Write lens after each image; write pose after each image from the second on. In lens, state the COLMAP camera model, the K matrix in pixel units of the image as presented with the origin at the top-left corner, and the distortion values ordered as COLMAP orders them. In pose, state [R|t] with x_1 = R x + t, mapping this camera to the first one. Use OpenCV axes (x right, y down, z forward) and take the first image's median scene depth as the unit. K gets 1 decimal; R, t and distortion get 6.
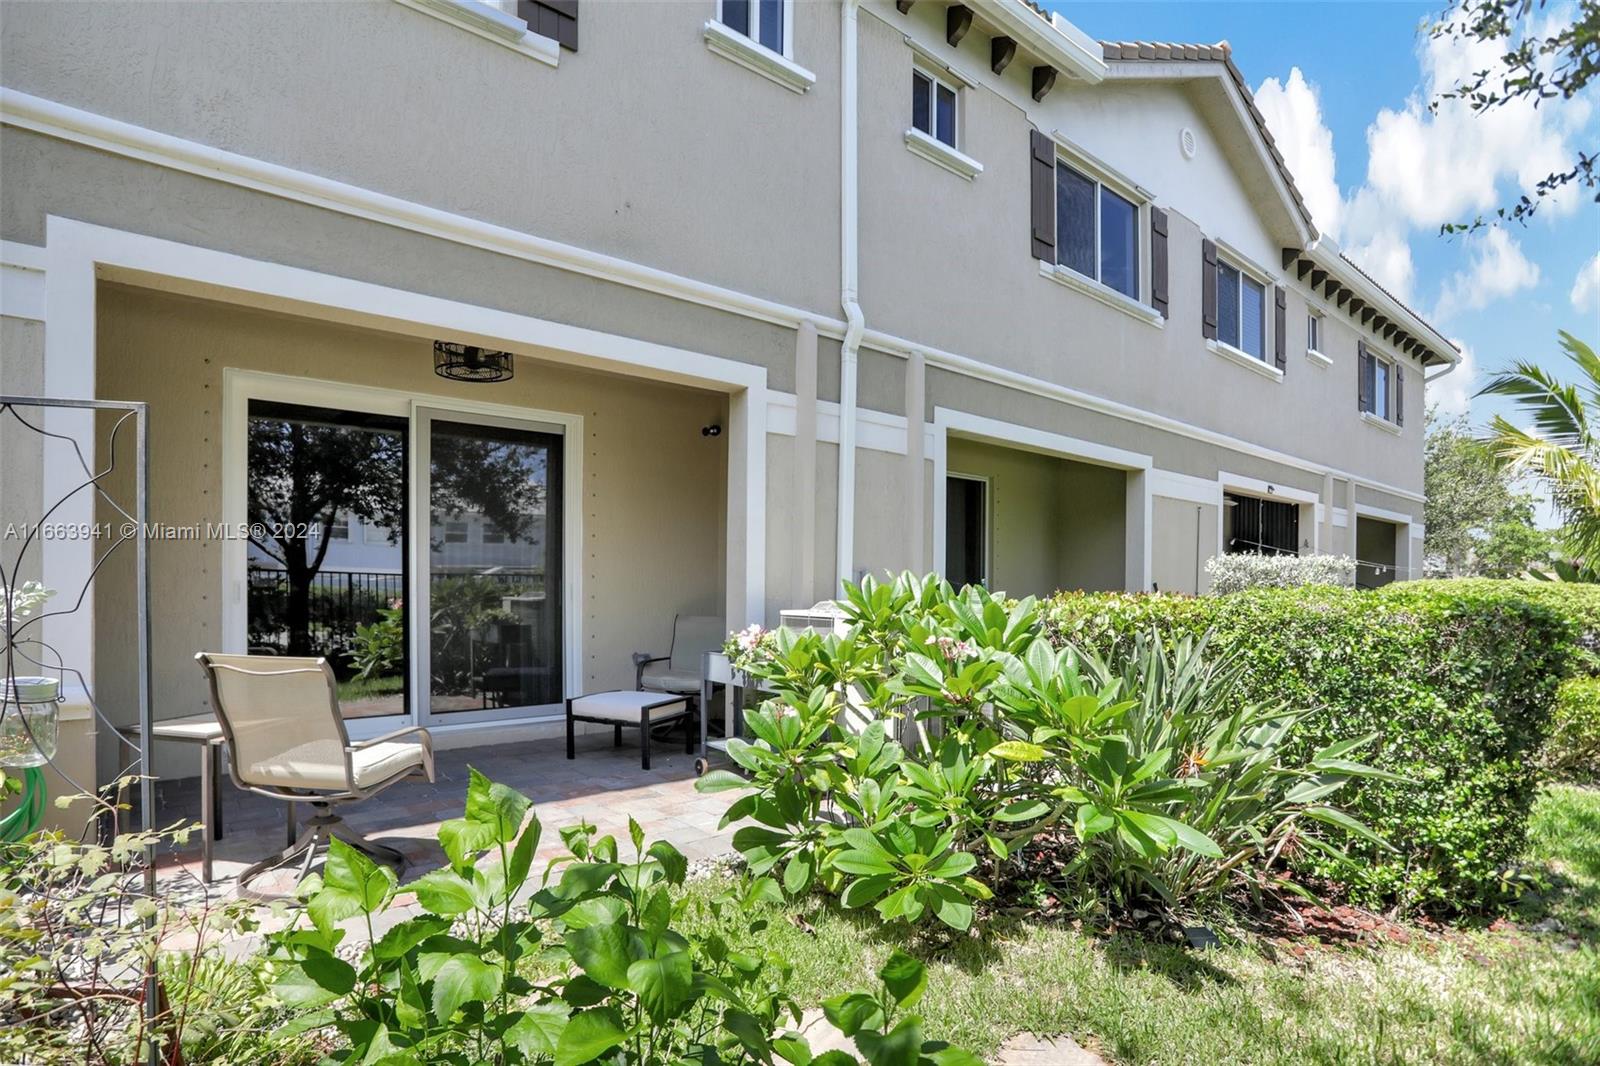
lens RADIAL K [[792.2, 0, 771.7], [0, 792.2, 554.3], [0, 0, 1]] dist [-0.003045, -0.000633]
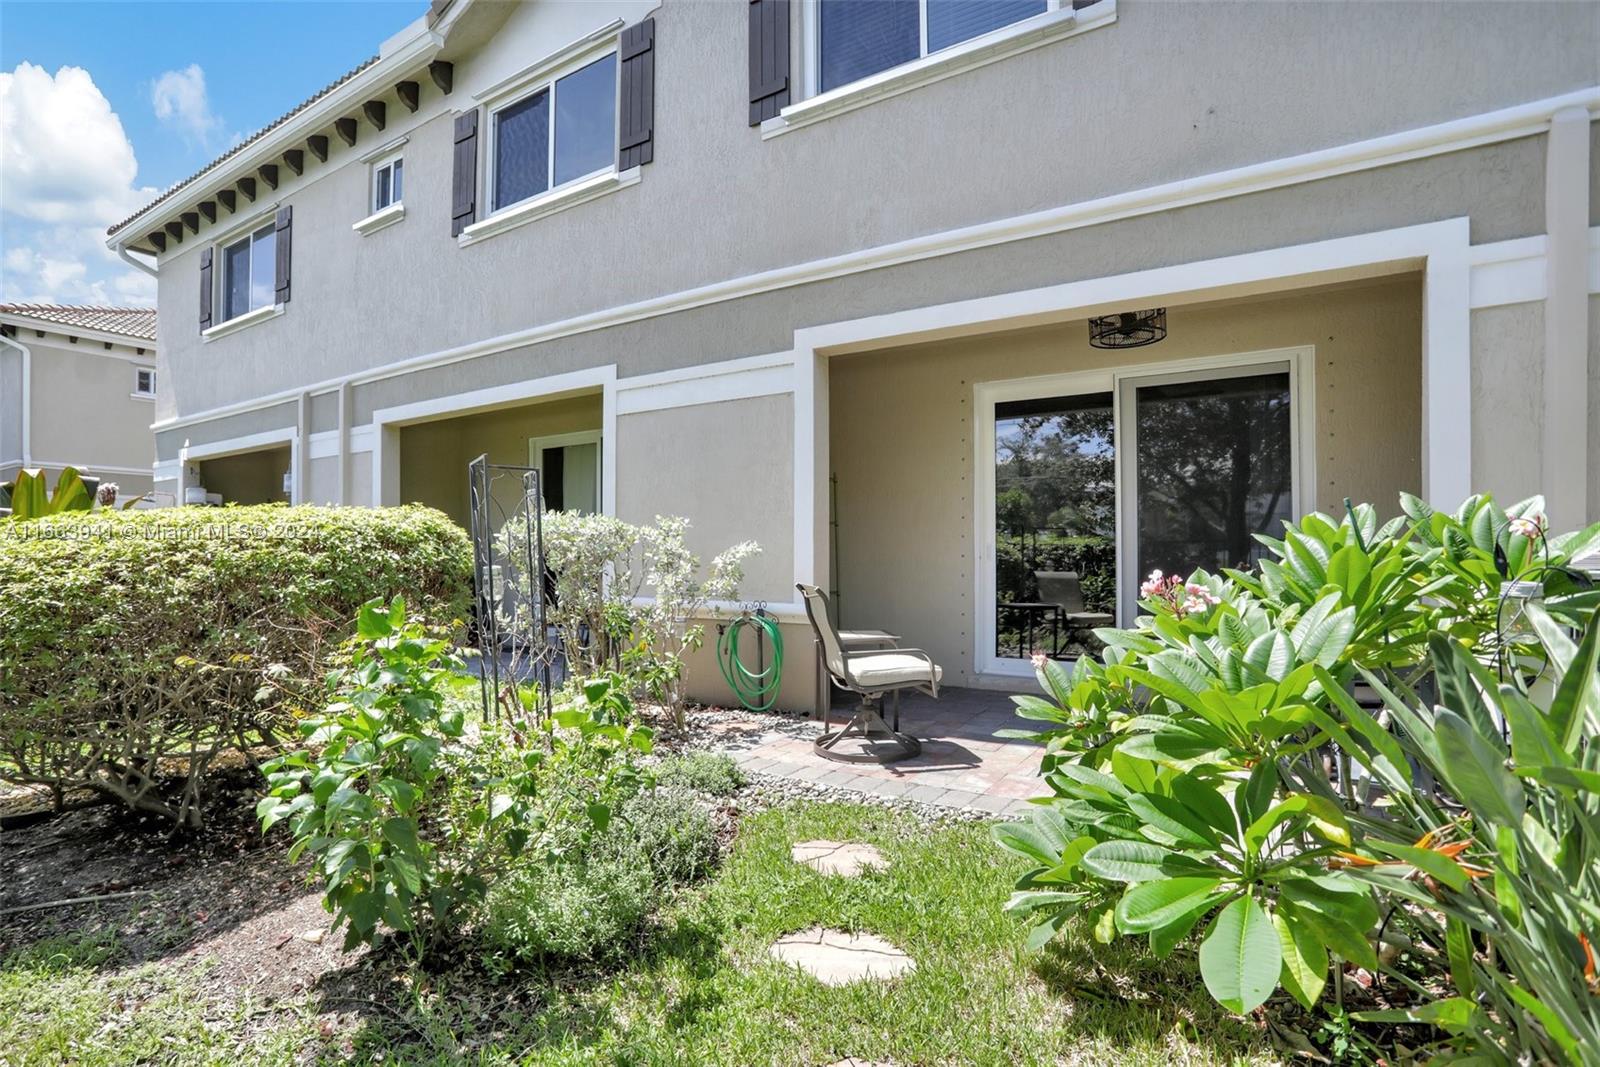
lens RADIAL K [[774.4, 0, 782.0], [0, 774.4, 552.9], [0, 0, 1]] dist [-0.071154, 0.032462]
pose [[0.324356, -0.001780, -0.945933, 0.416171], [0.029982, 0.999515, 0.008400, 0.027533], [0.945460, -0.031086, 0.324252, 0.253165]]
